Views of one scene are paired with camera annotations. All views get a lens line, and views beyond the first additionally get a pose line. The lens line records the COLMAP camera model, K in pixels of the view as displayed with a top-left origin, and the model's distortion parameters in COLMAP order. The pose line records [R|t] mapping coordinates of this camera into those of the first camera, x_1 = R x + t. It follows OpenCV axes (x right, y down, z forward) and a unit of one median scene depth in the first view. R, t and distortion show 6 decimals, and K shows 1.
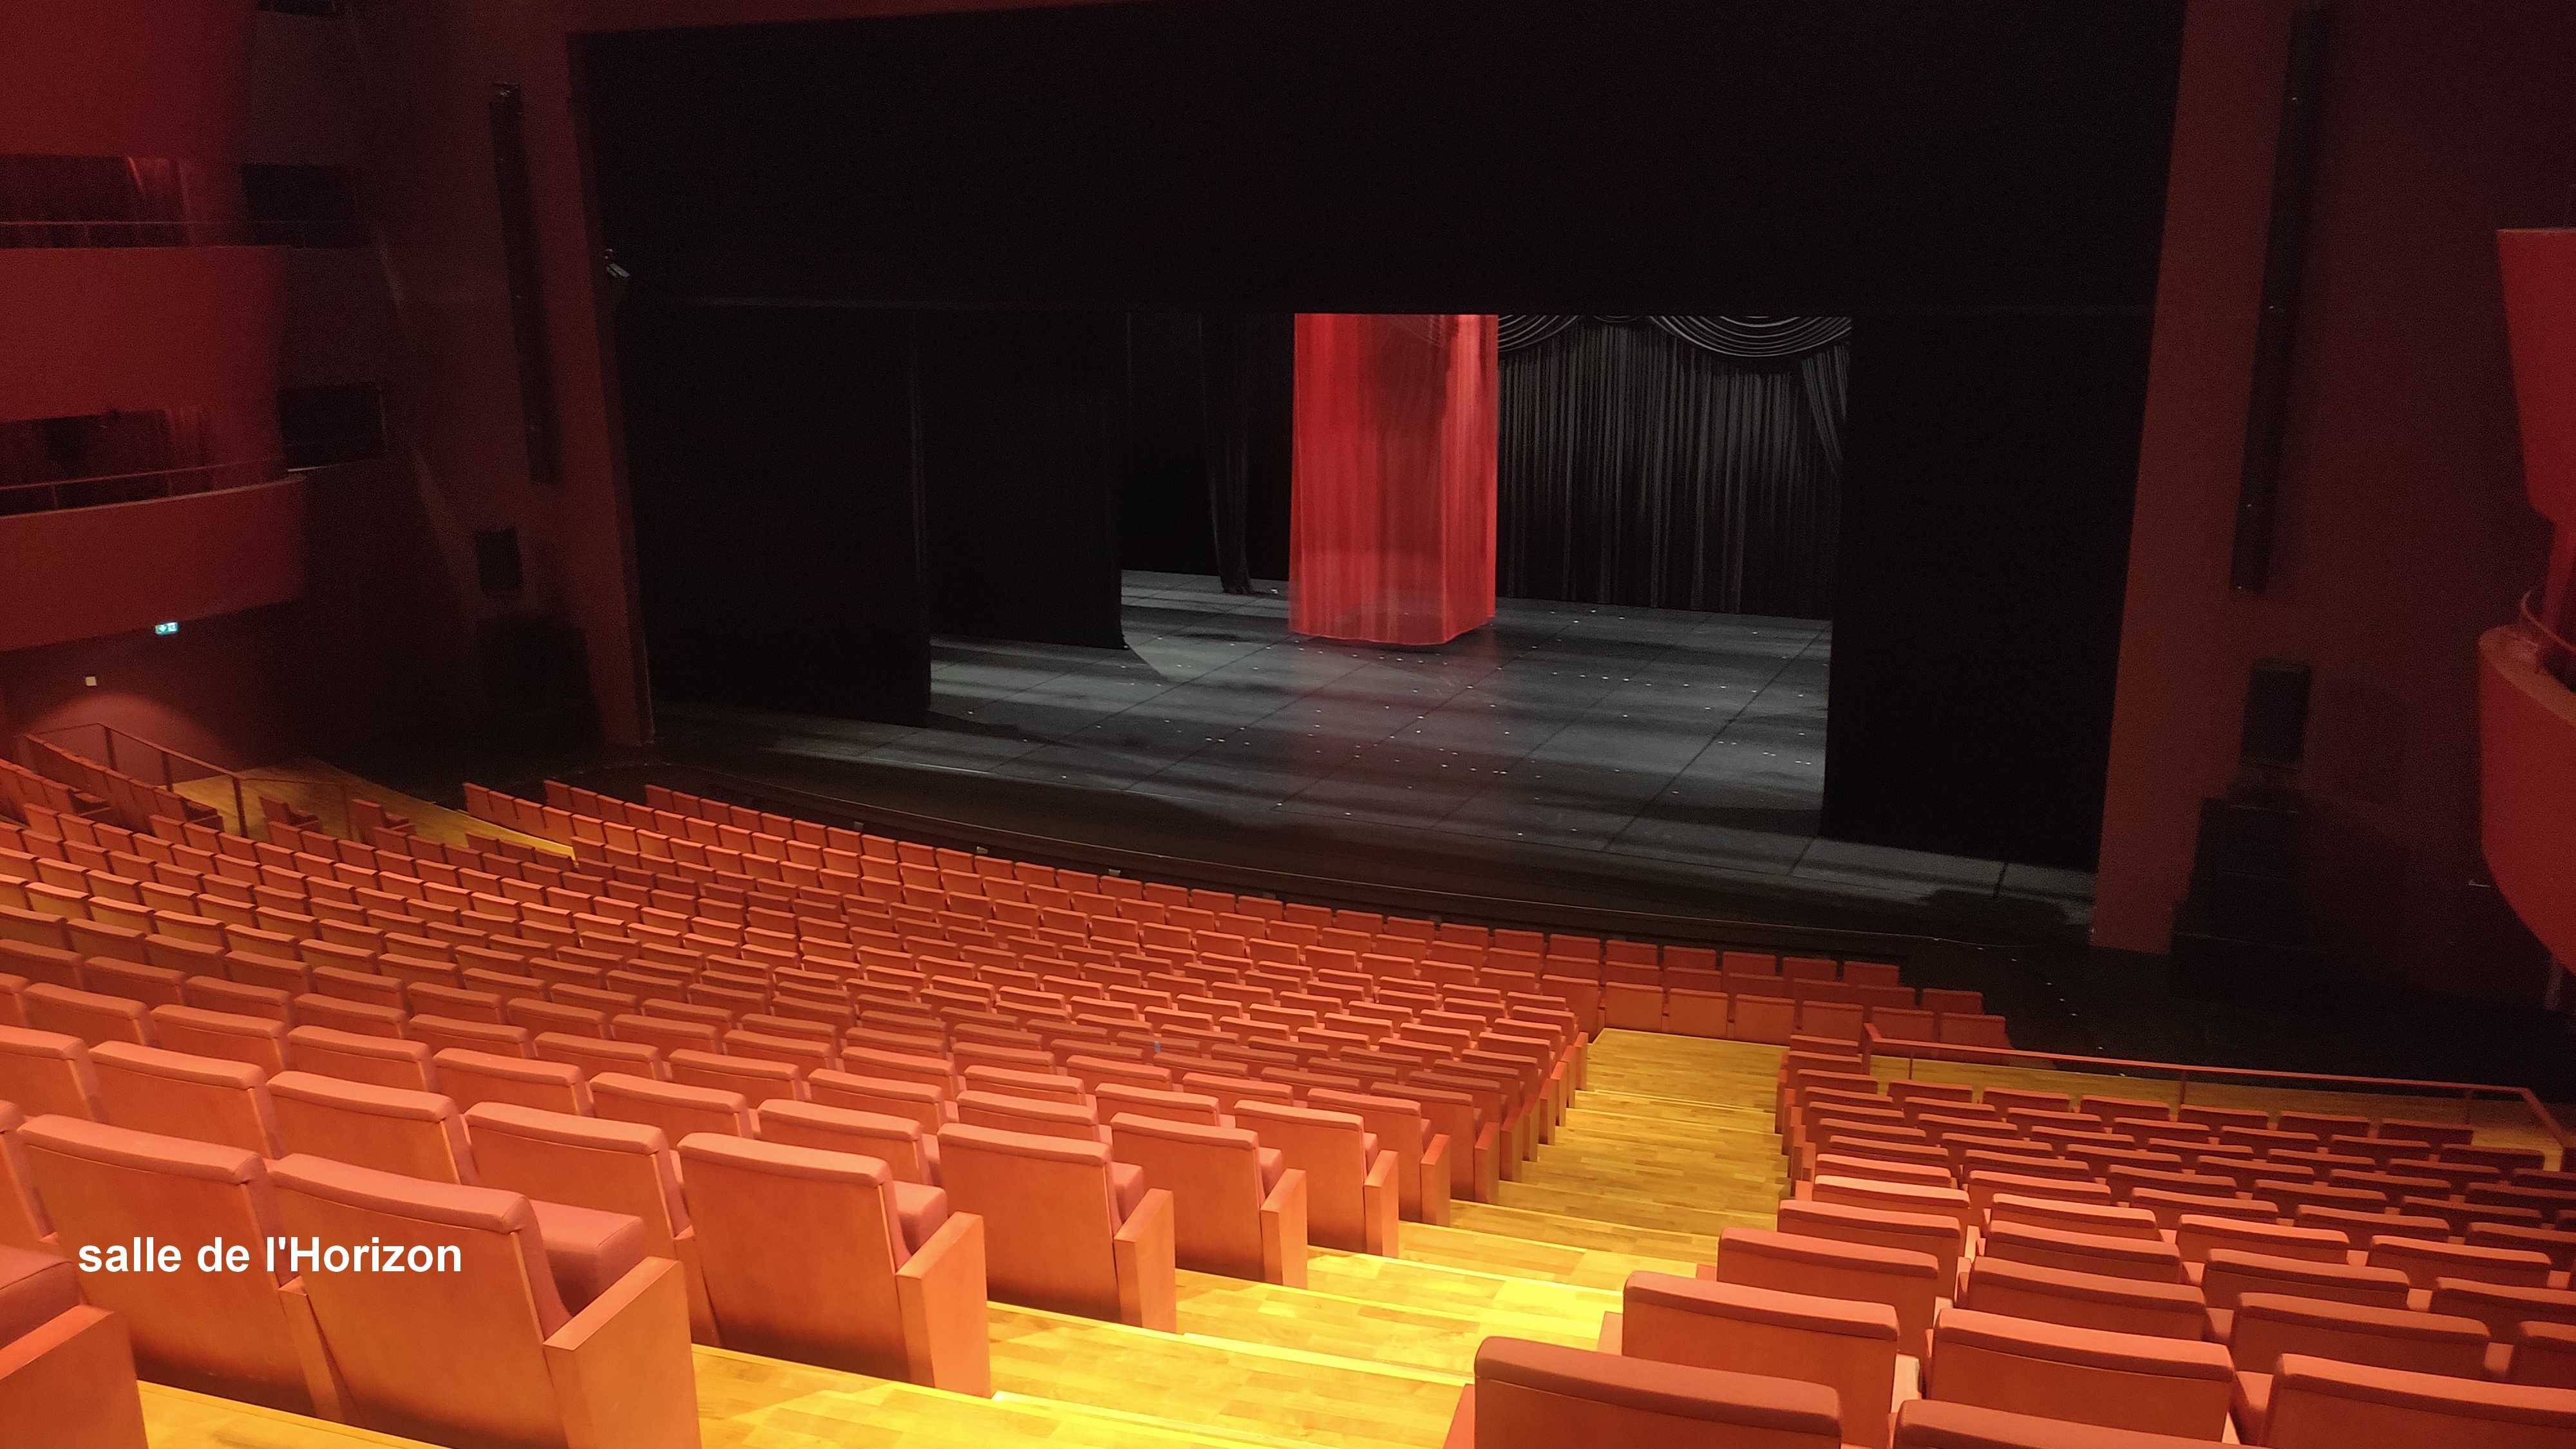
lens RADIAL K [[1879.7, 0, 1288.0], [0, 1879.7, 724.5], [0, 0, 1]] dist [0.063641, -0.003470]
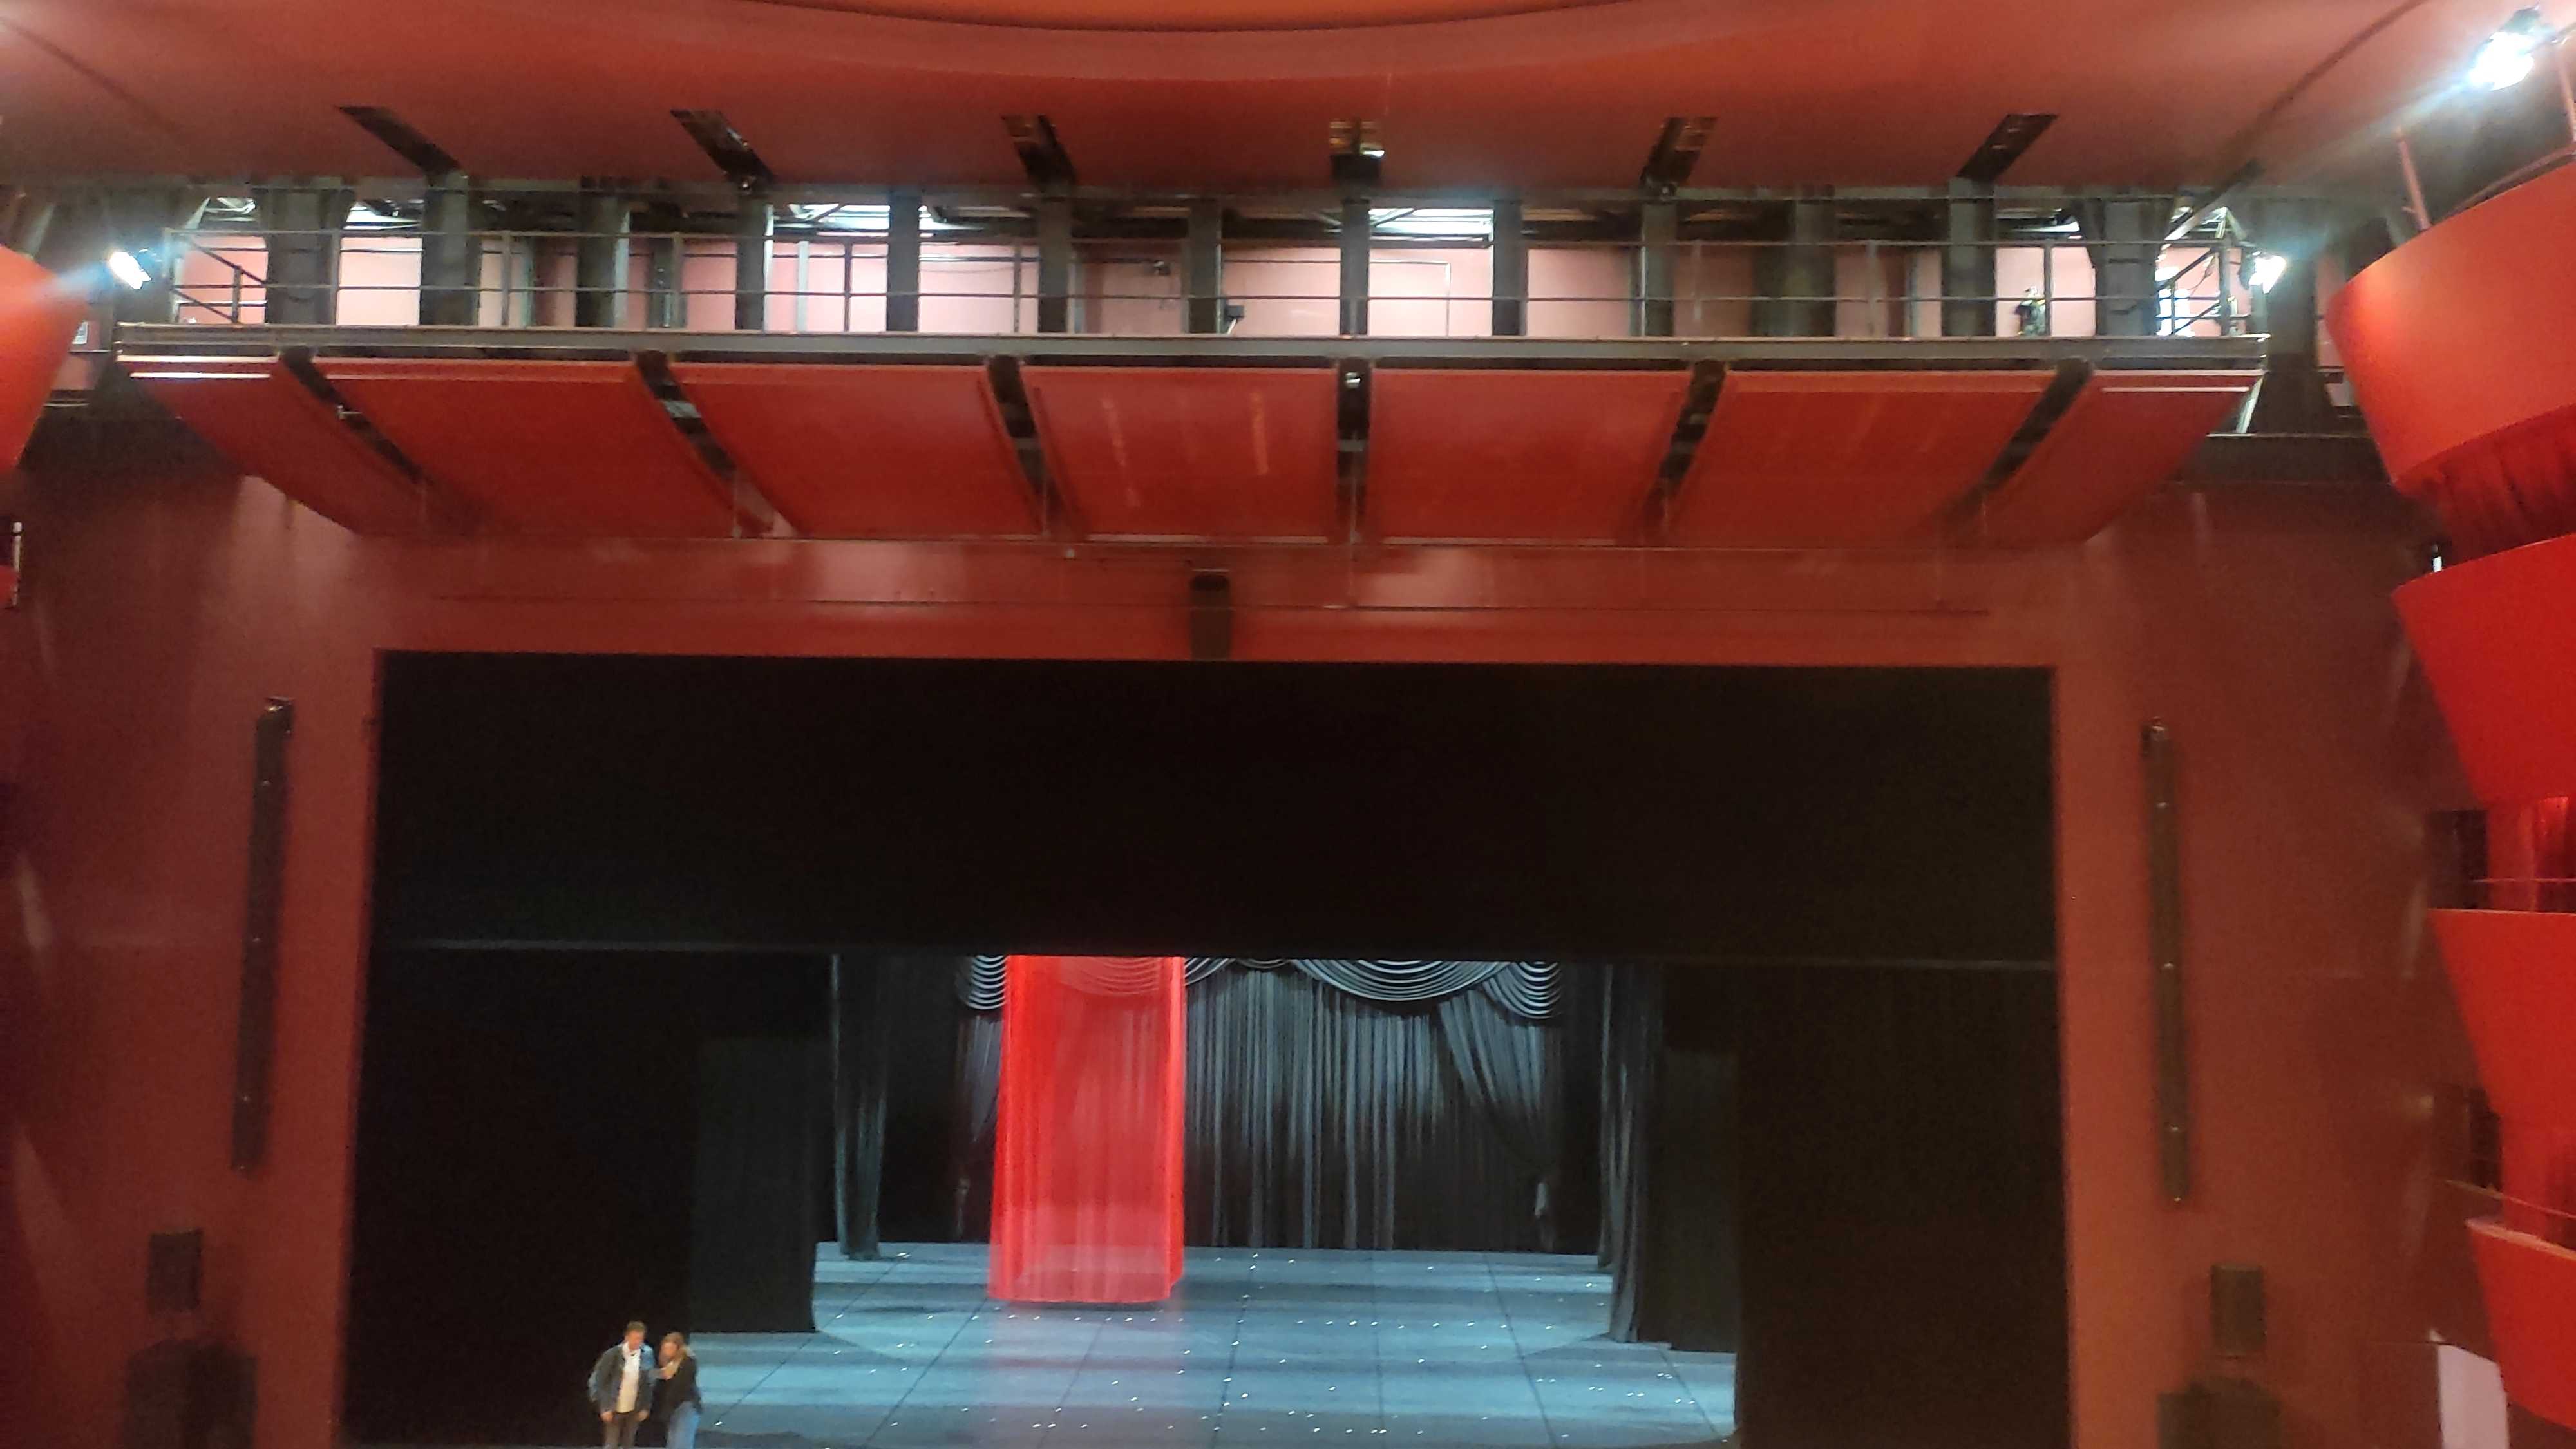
lens RADIAL K [[1879.7, 0, 1288.0], [0, 1879.7, 724.5], [0, 0, 1]] dist [0.063641, -0.003470]
pose [[0.913241, 0.057105, 0.403397, -0.256410], [0.079850, 0.945838, -0.314665, -0.011187], [-0.399517, 0.319576, 0.859219, 0.057378]]
